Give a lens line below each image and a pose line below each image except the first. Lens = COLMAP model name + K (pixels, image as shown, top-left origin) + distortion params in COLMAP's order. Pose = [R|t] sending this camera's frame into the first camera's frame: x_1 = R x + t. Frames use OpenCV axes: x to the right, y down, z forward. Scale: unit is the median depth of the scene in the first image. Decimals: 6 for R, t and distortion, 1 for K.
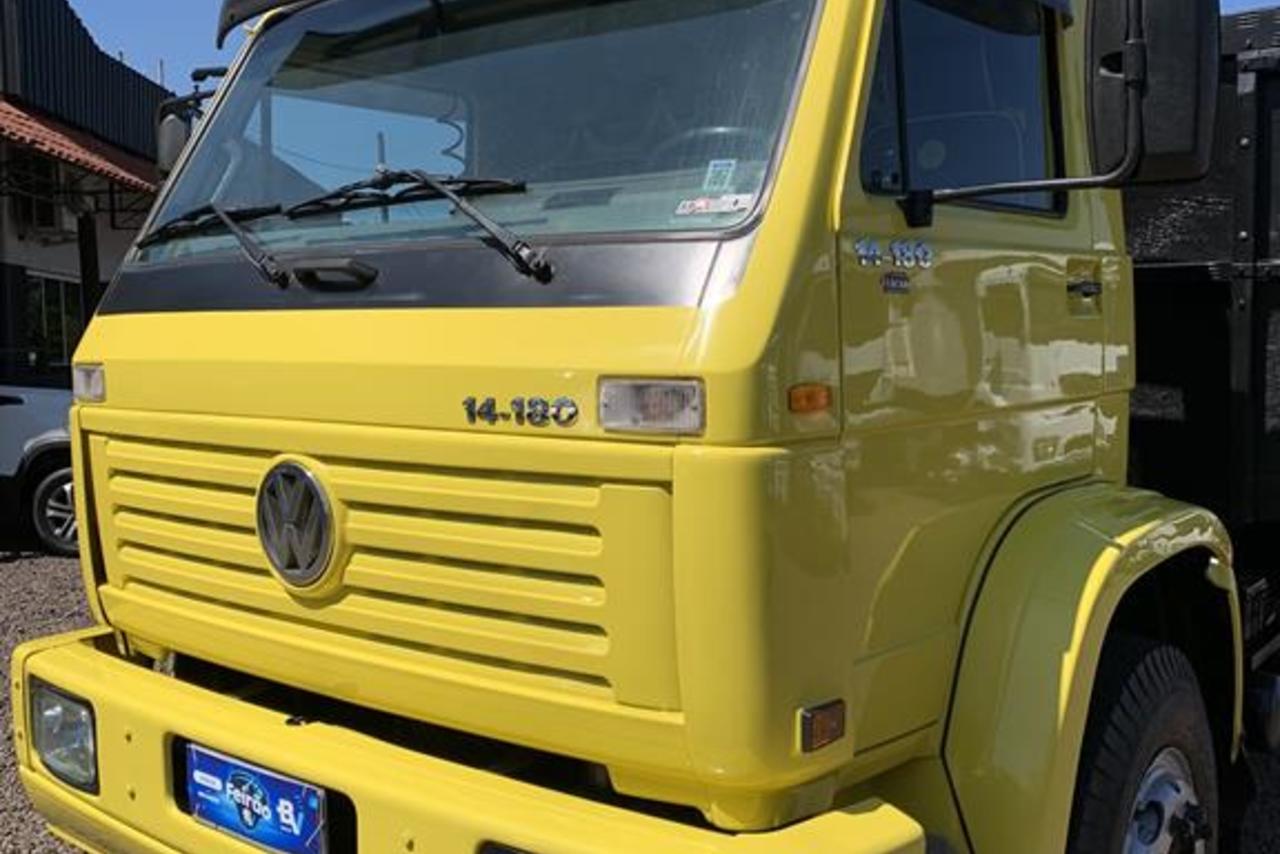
lens RADIAL K [[1222.9, 0, 623.1], [0, 1222.9, 424.6], [0, 0, 1]] dist [0.129452, -0.253176]
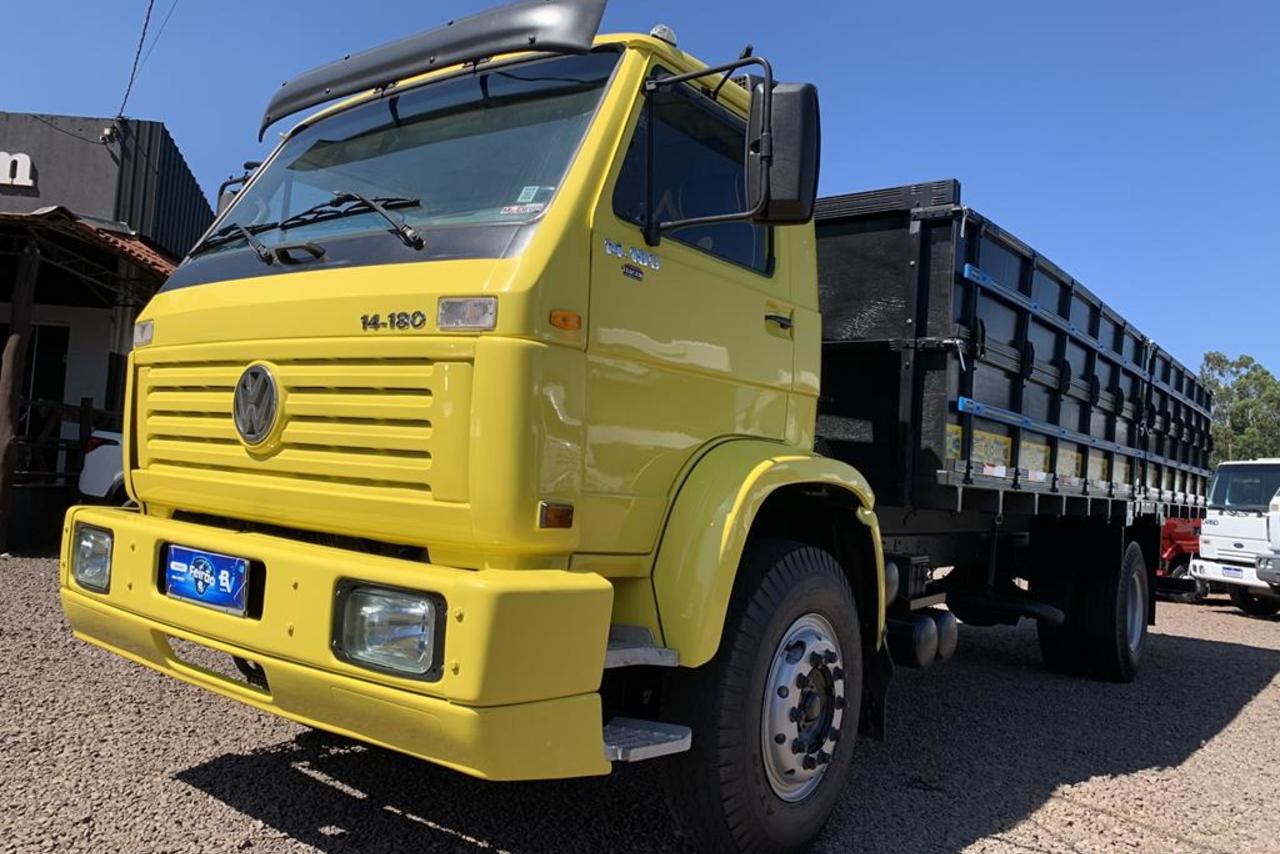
lens RADIAL K [[920.2, 0, 617.2], [0, 920.2, 428.6], [0, 0, 1]] dist [0.062663, -0.083075]
pose [[0.996500, 0.079581, 0.025599, 0.167588], [-0.075814, 0.989335, -0.124370, 0.226437], [-0.035223, 0.121994, 0.991906, -0.185414]]
